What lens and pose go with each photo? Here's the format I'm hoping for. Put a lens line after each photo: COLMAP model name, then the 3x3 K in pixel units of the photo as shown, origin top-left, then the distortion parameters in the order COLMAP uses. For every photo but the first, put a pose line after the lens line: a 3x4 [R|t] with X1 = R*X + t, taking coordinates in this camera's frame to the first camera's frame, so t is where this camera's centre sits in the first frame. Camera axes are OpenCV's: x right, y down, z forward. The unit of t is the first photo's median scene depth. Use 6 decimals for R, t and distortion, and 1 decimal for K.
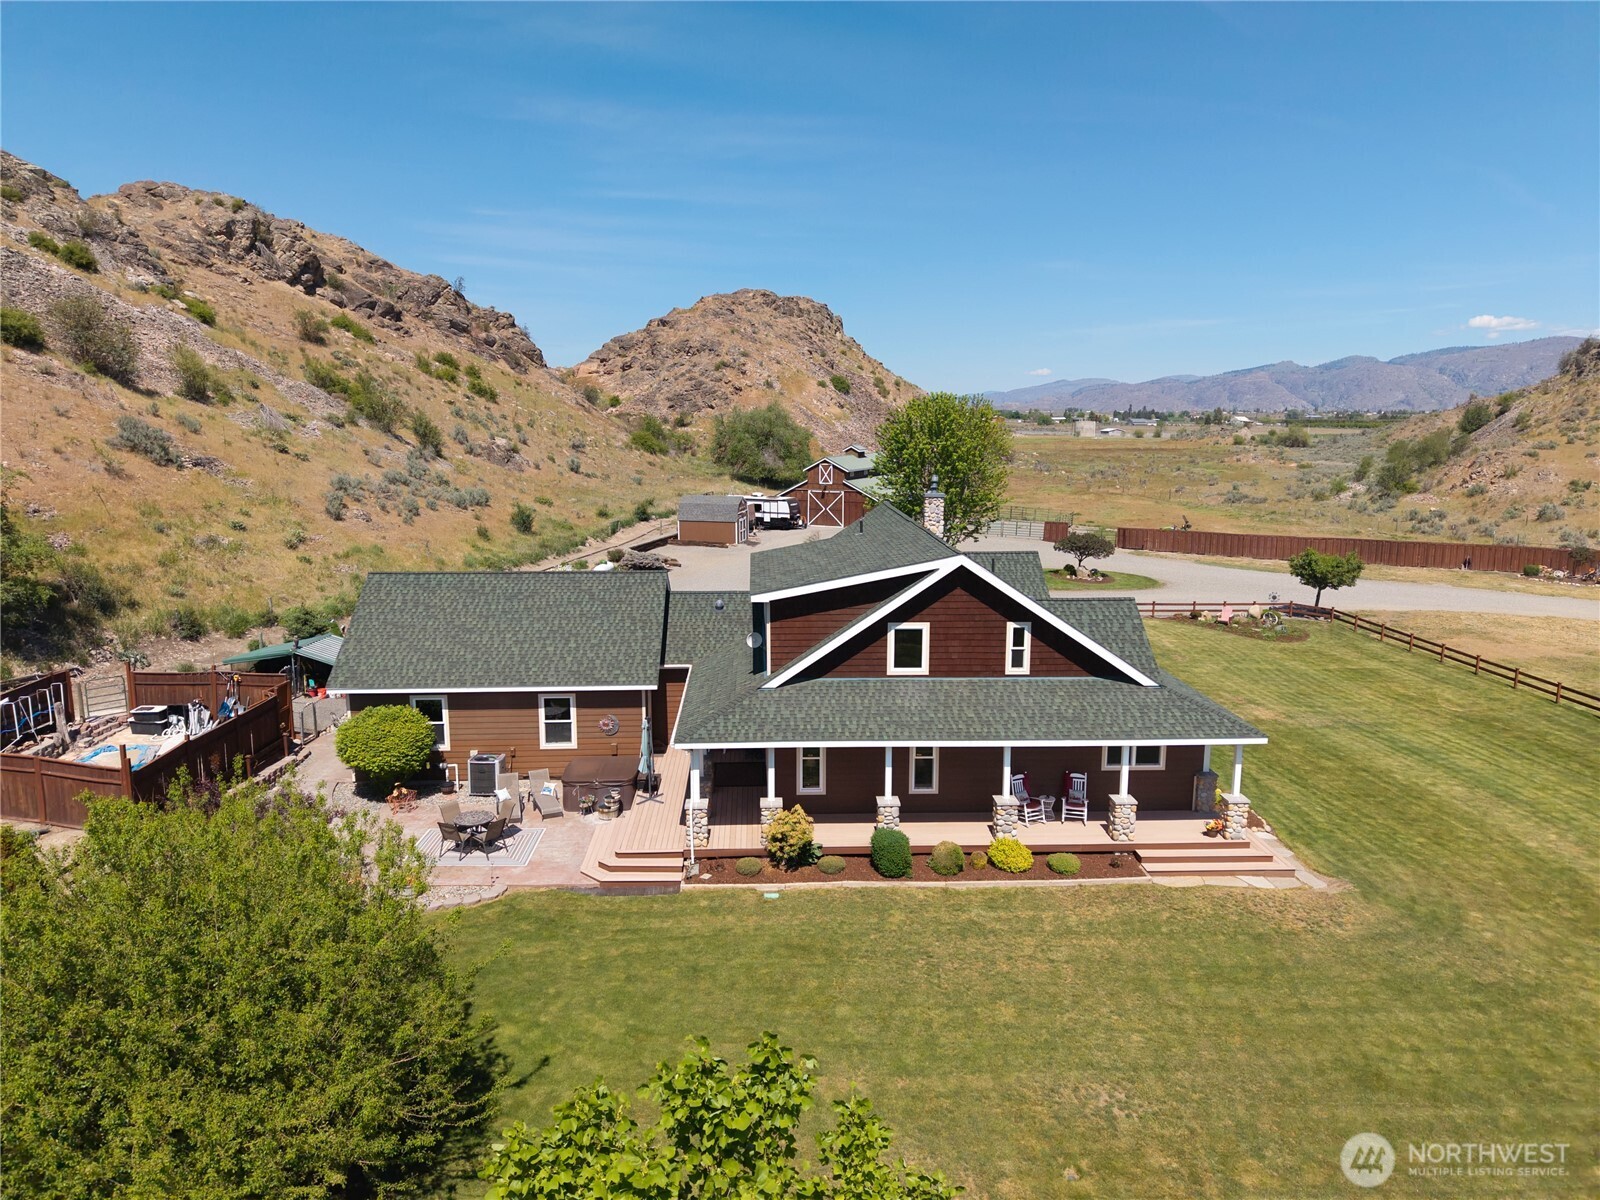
lens RADIAL K [[1067.4, 0, 792.0], [0, 1067.4, 611.5], [0, 0, 1]] dist [0.031402, -0.038446]
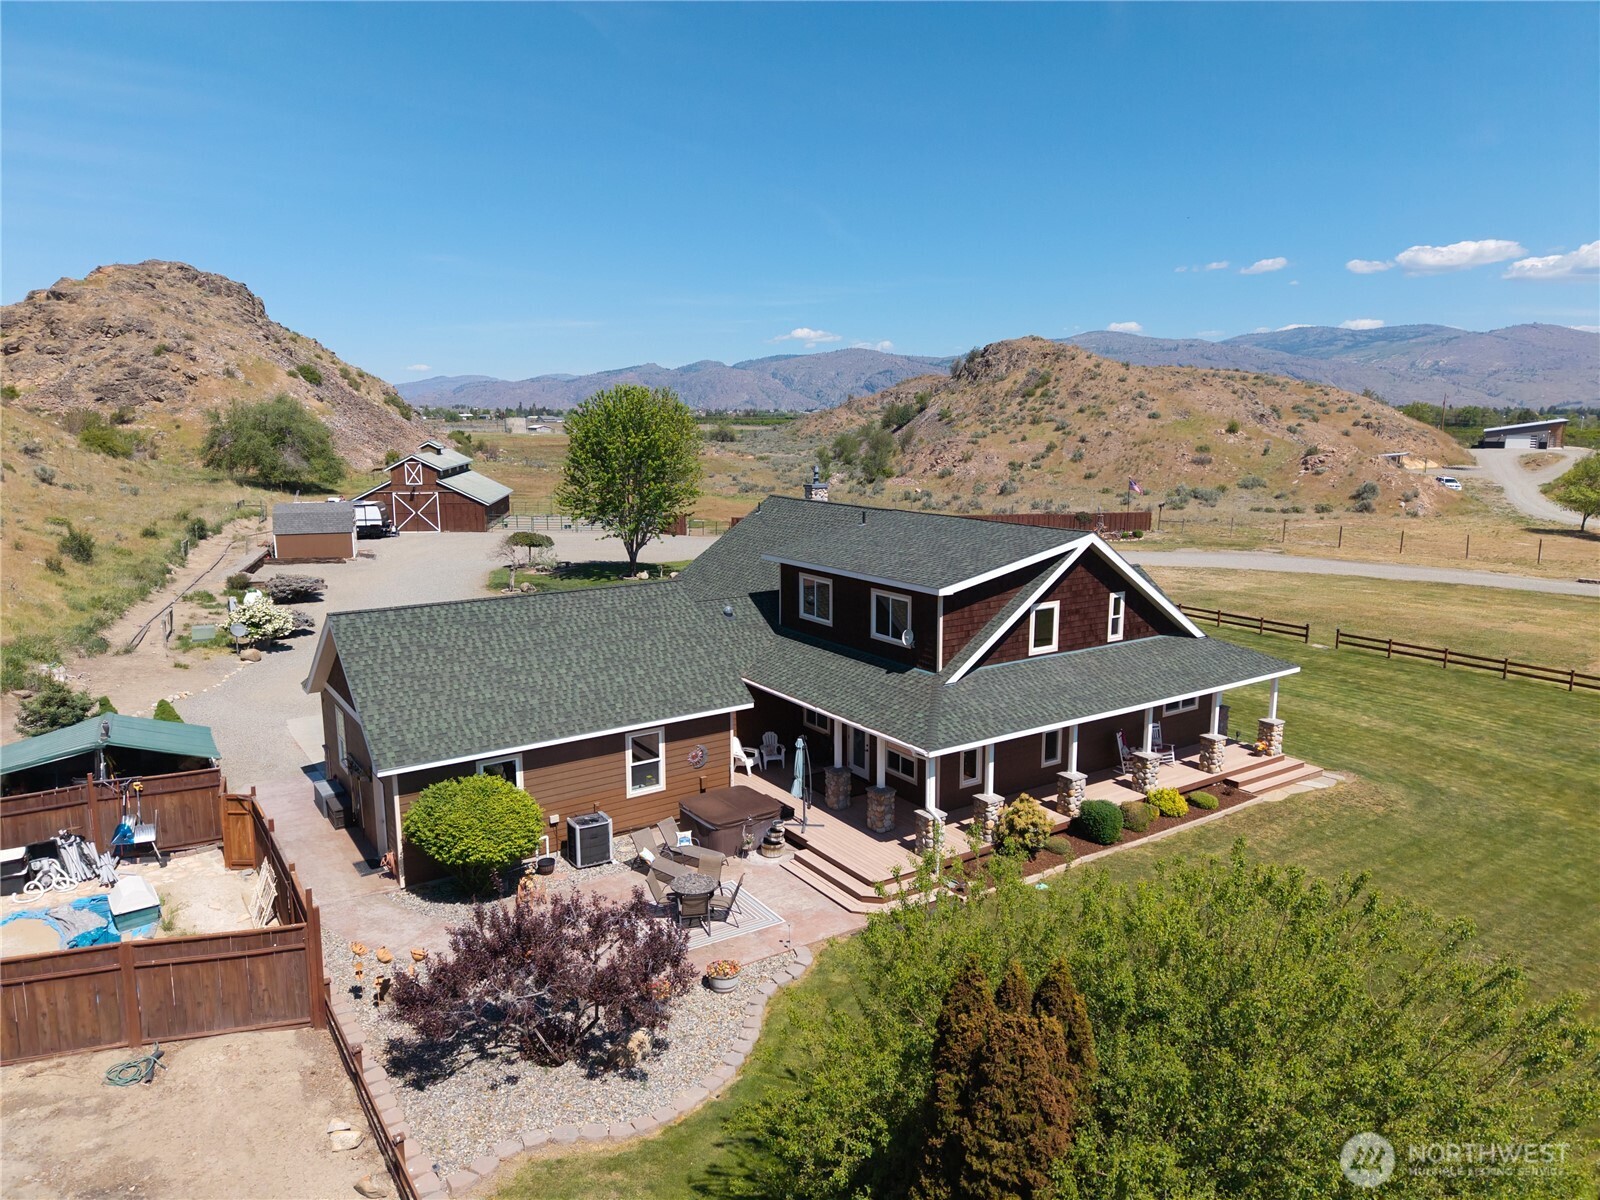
lens RADIAL K [[1067.4, 0, 799.3], [0, 1067.4, 604.1], [0, 0, 1]] dist [0.031402, -0.038446]
pose [[0.846359, -0.095014, 0.524069, -0.159106], [0.097156, 0.994992, 0.023488, -0.008899], [-0.523676, 0.031037, 0.851352, 0.060046]]
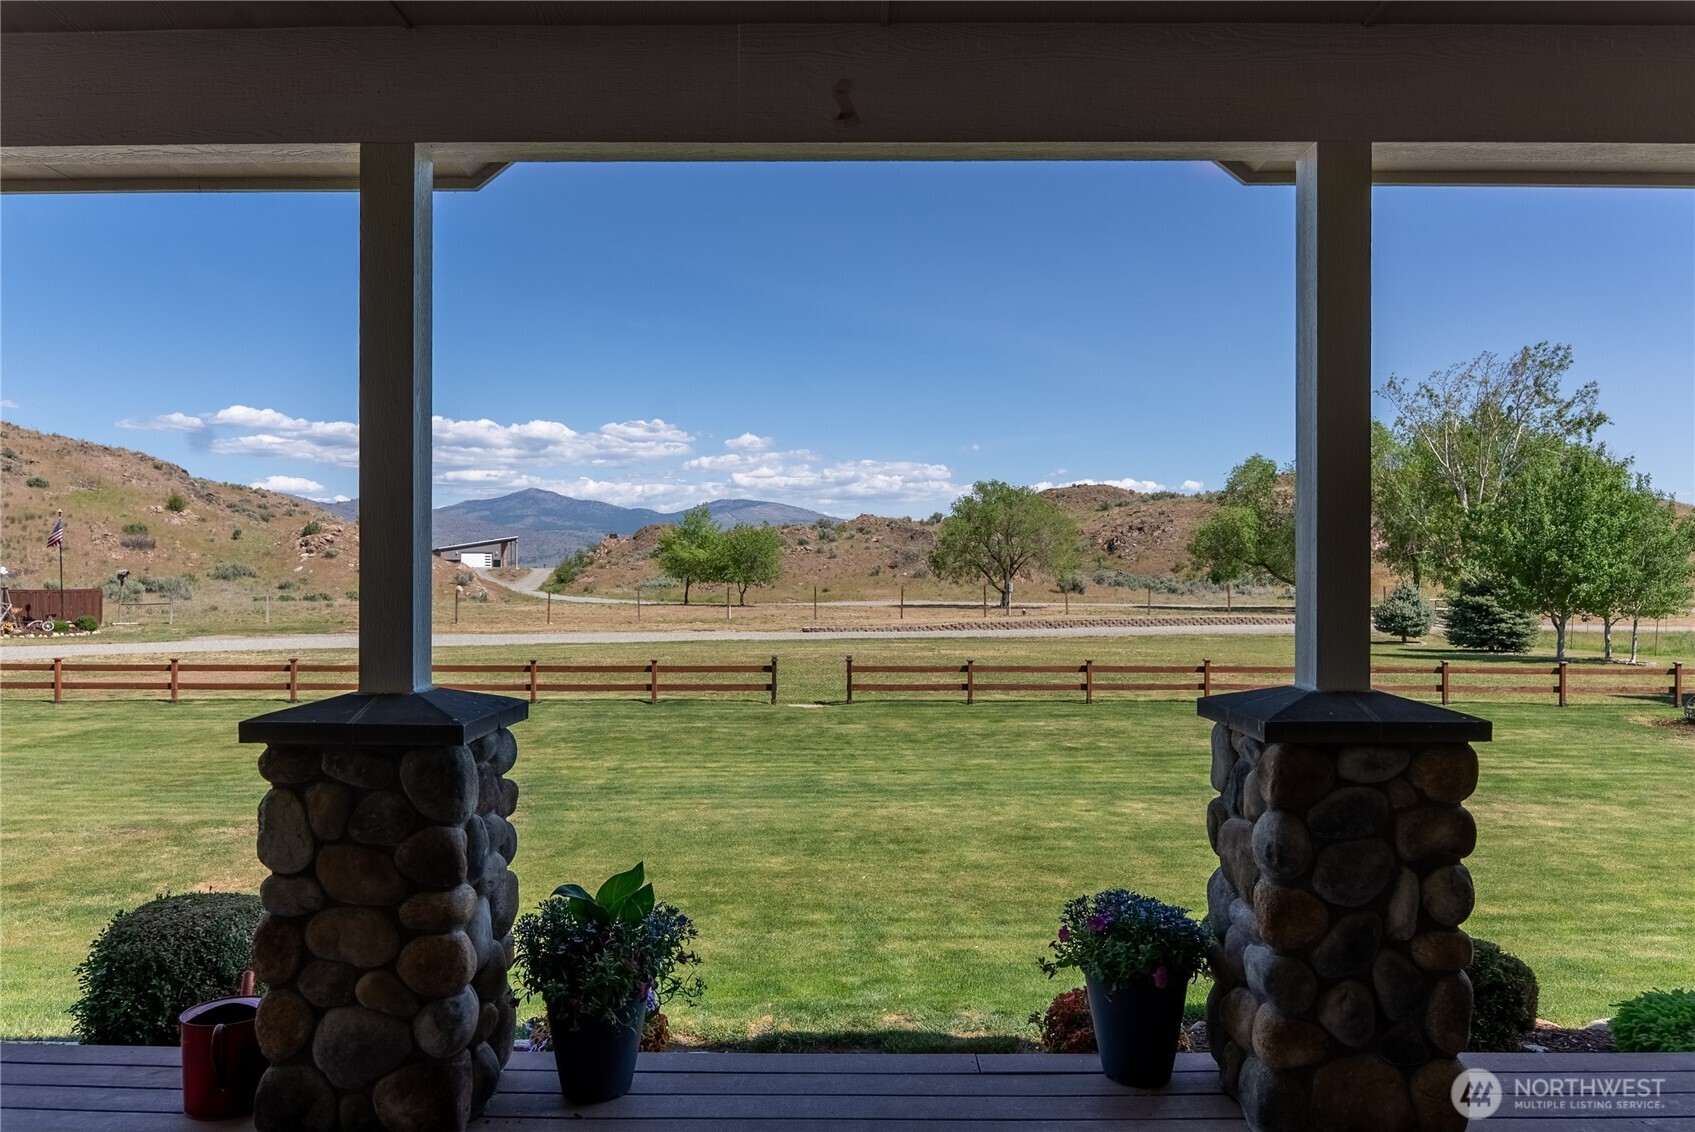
lens RADIAL K [[1160.8, 0, 855.6], [0, 1160.8, 572.4], [0, 0, 1]] dist [-0.012953, 0.000429]
pose [[0.030878, 0.004463, 0.999513, 0.072911], [0.179597, 0.983690, -0.009941, 0.023117], [-0.983256, 0.179816, 0.029573, 0.330206]]
